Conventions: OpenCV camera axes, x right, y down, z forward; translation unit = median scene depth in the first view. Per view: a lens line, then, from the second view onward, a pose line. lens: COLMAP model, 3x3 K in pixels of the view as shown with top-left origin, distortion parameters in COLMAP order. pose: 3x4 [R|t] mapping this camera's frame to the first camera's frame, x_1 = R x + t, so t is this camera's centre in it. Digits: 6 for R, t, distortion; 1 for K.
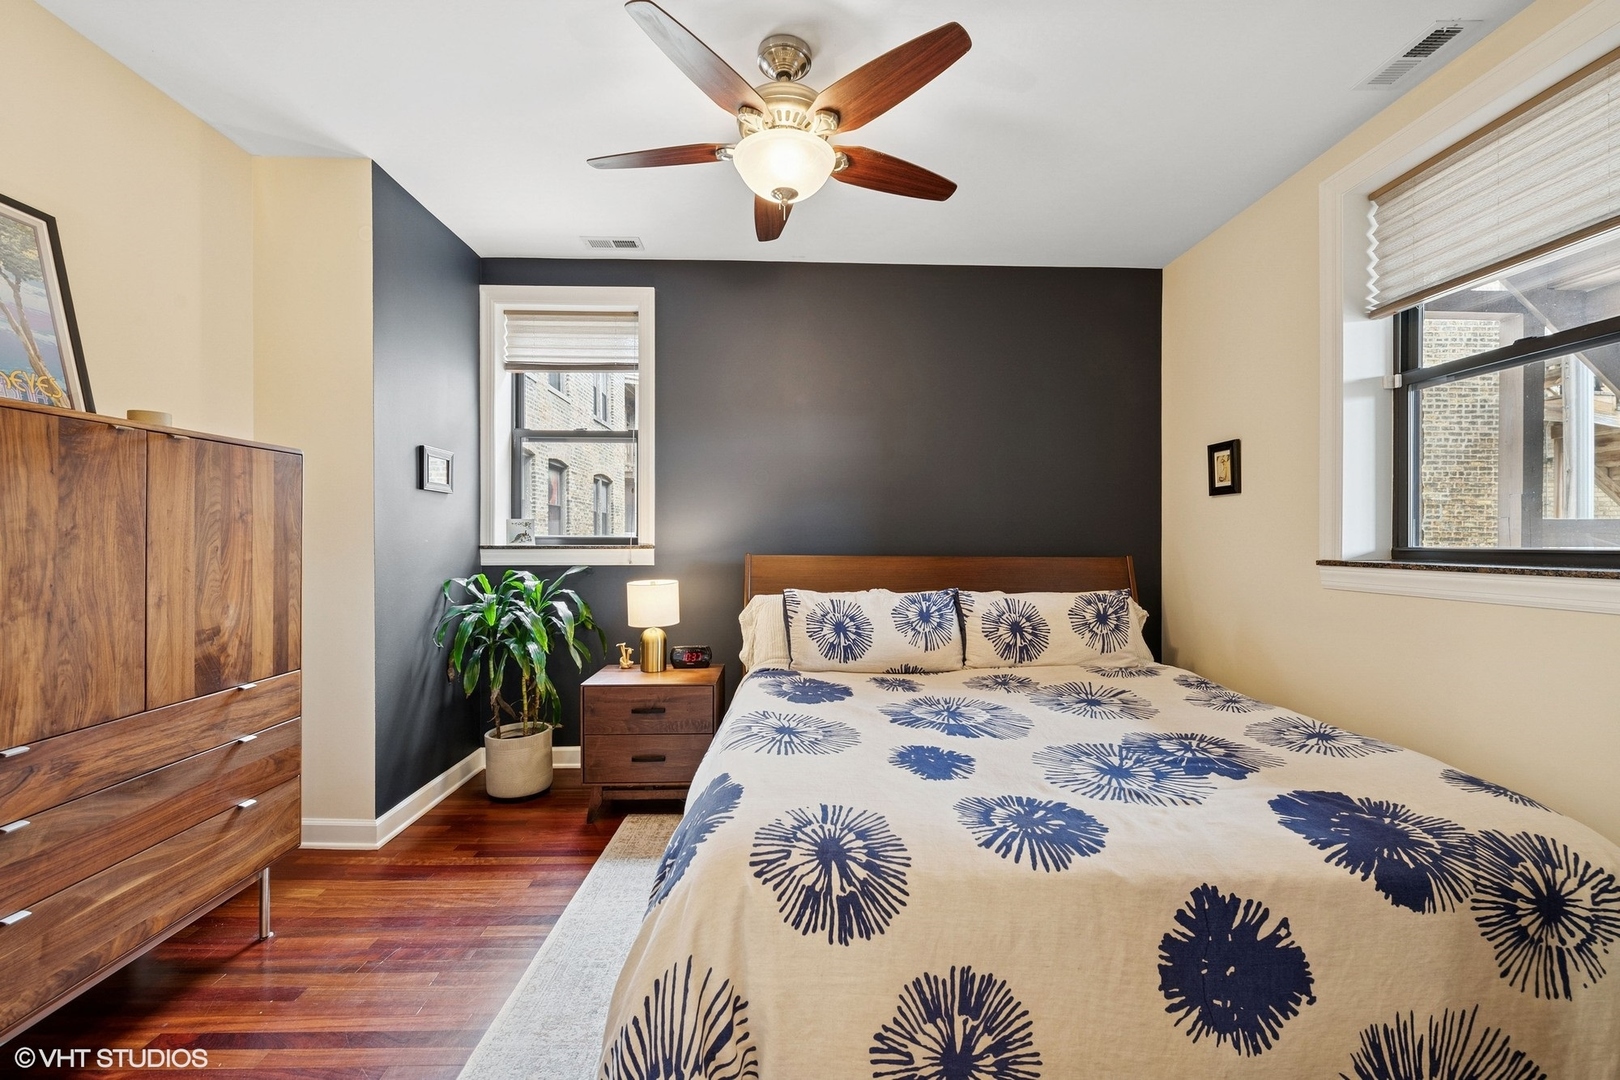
lens RADIAL K [[653.7, 0, 810.2], [0, 653.7, 538.4], [0, 0, 1]] dist [-0.000242, -0.002042]
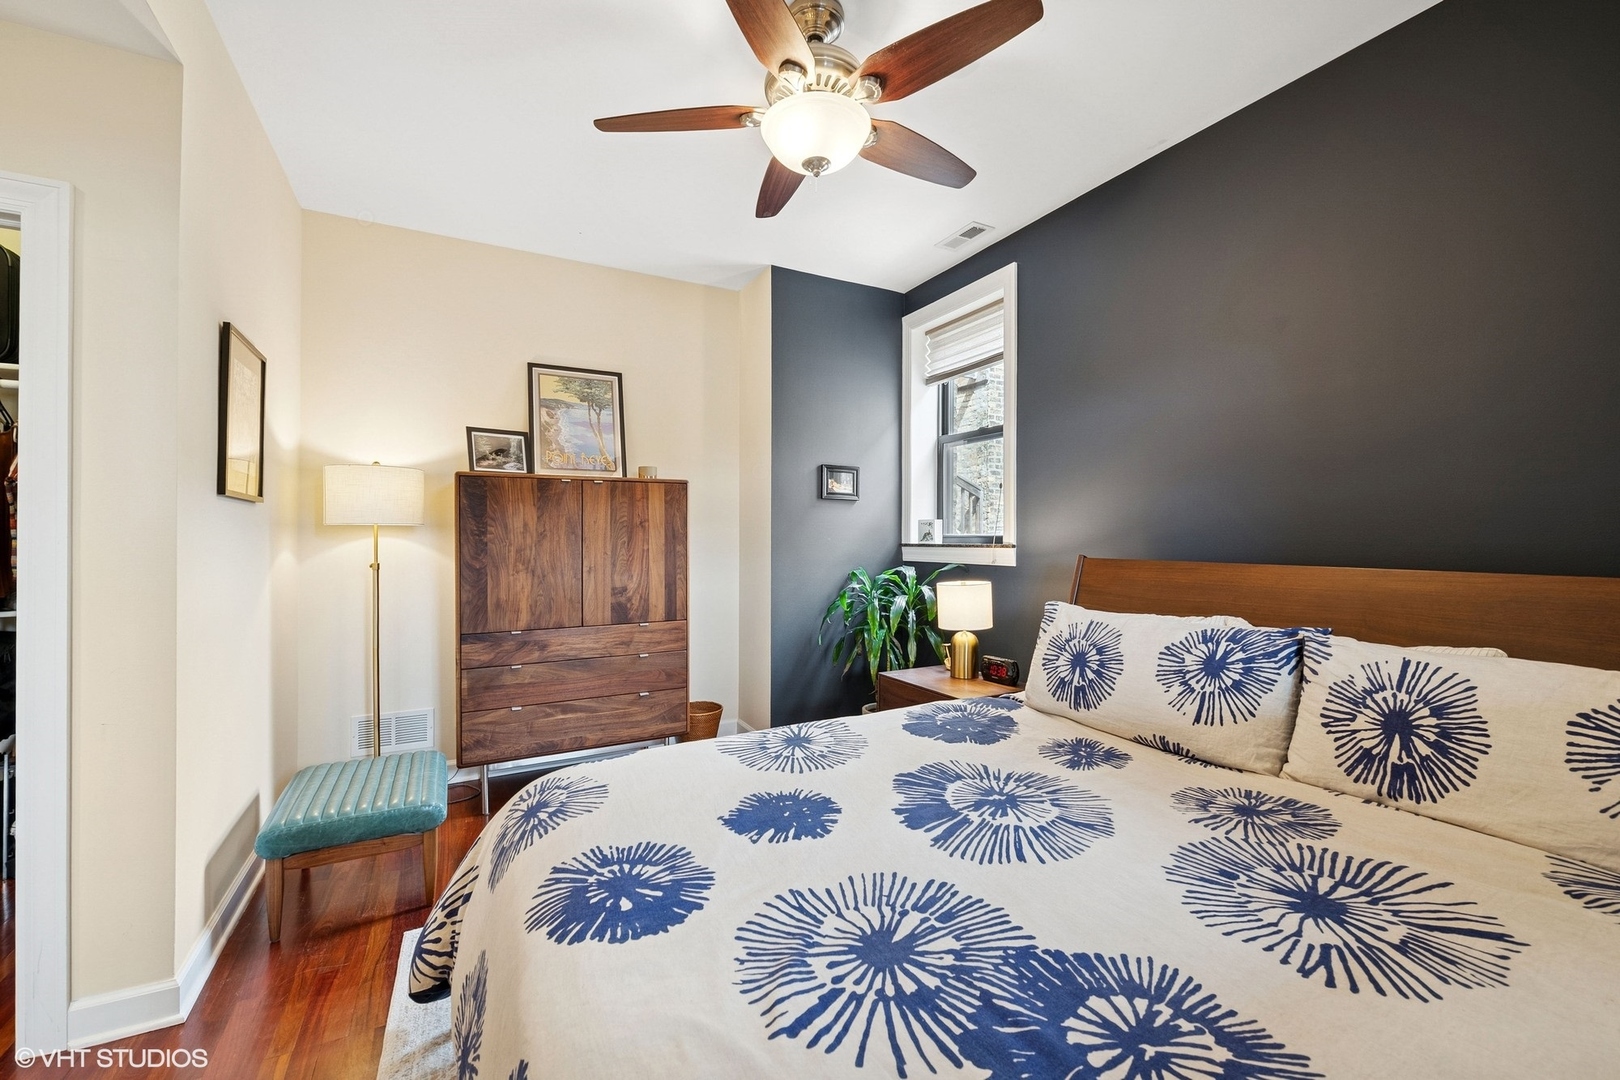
lens RADIAL K [[653.7, 0, 790.2], [0, 653.7, 529.9], [0, 0, 1]] dist [-0.000242, -0.002042]
pose [[0.435642, -0.011959, -0.900041, 0.788173], [-0.000309, 0.999910, -0.013436, 0.005121], [0.900120, 0.006131, 0.435599, 0.572712]]
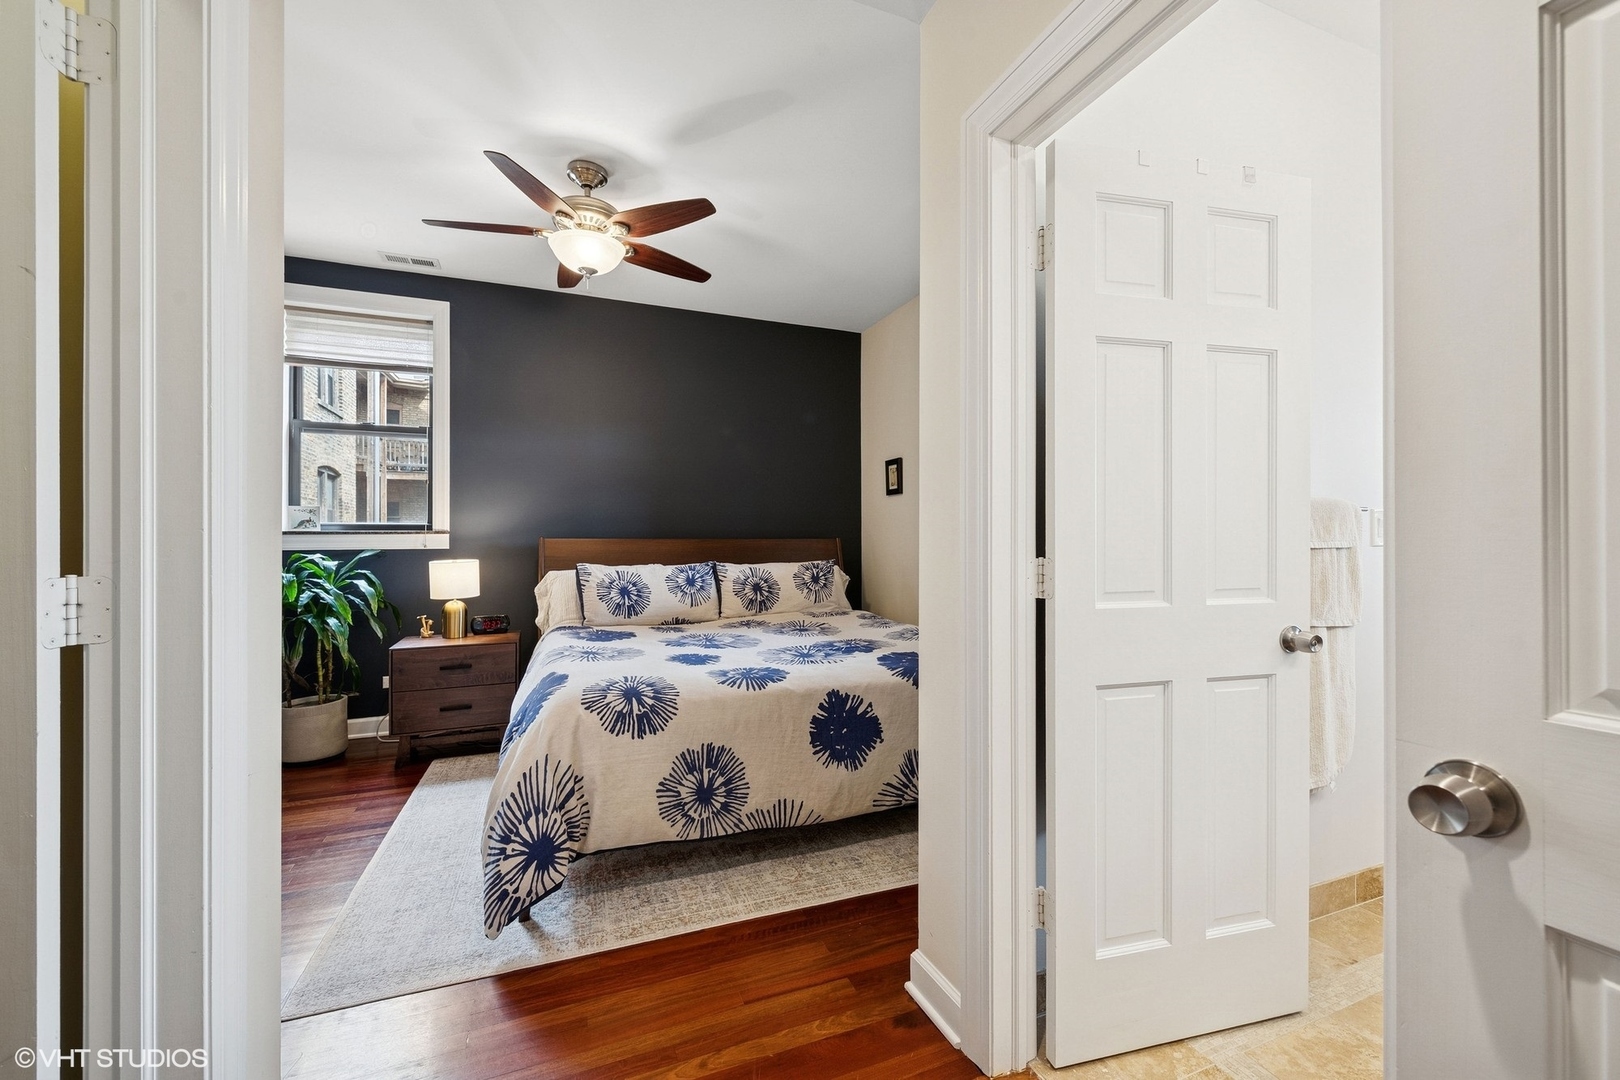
lens RADIAL K [[653.7, 0, 818.1], [0, 653.7, 531.4], [0, 0, 1]] dist [-0.000242, -0.002042]
pose [[0.936248, -0.000156, 0.351340, -0.070532], [0.005379, 0.999889, -0.013892, 0.054088], [-0.351299, 0.014896, 0.936145, -0.485457]]
